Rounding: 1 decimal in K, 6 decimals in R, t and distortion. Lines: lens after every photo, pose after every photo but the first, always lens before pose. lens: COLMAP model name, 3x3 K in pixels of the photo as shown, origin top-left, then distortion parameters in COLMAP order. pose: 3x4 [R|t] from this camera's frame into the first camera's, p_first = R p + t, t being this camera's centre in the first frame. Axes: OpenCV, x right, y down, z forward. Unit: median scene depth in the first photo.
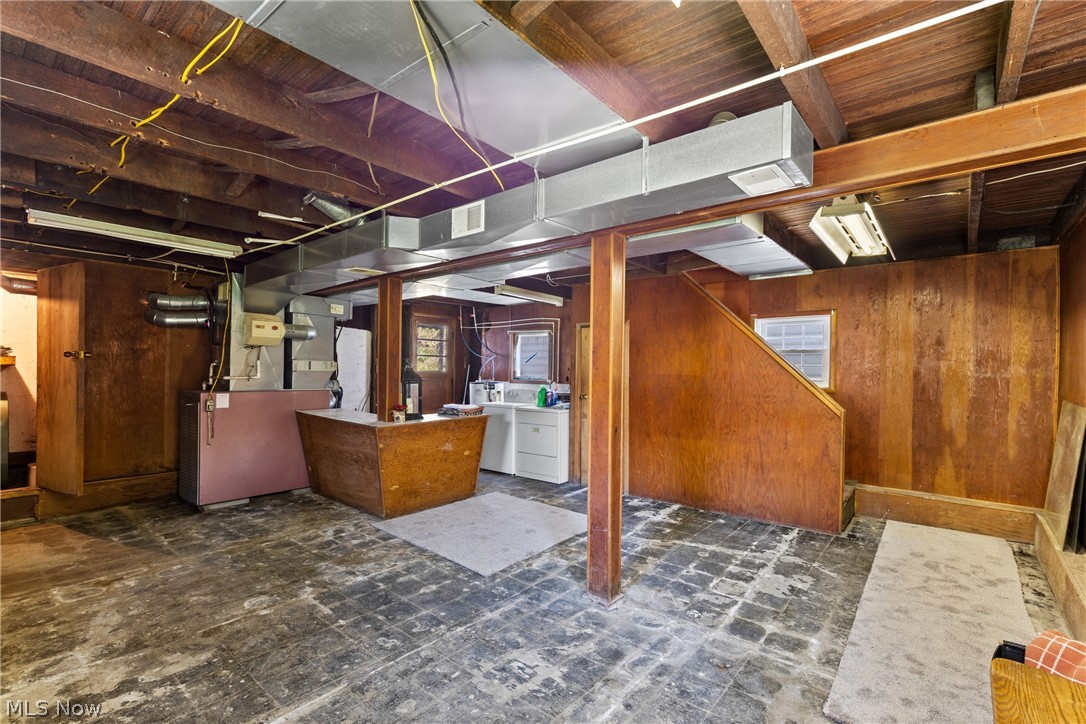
lens RADIAL K [[493.7, 0, 544.8], [0, 493.7, 367.3], [0, 0, 1]] dist [0.001642, 0.001814]
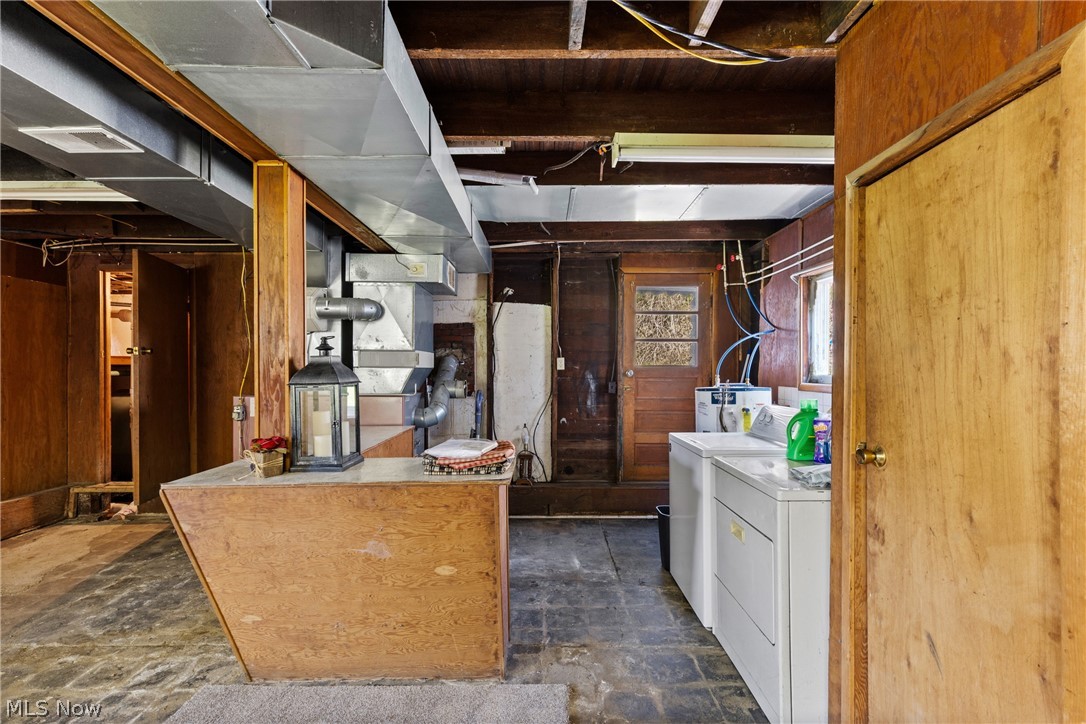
lens RADIAL K [[493.7, 0, 544.1], [0, 493.7, 370.0], [0, 0, 1]] dist [0.001642, 0.001814]
pose [[0.637675, -0.008028, -0.770264, 0.203076], [0.011681, 0.999931, -0.000751, 0.016955], [0.770217, -0.008519, 0.637725, 0.853538]]
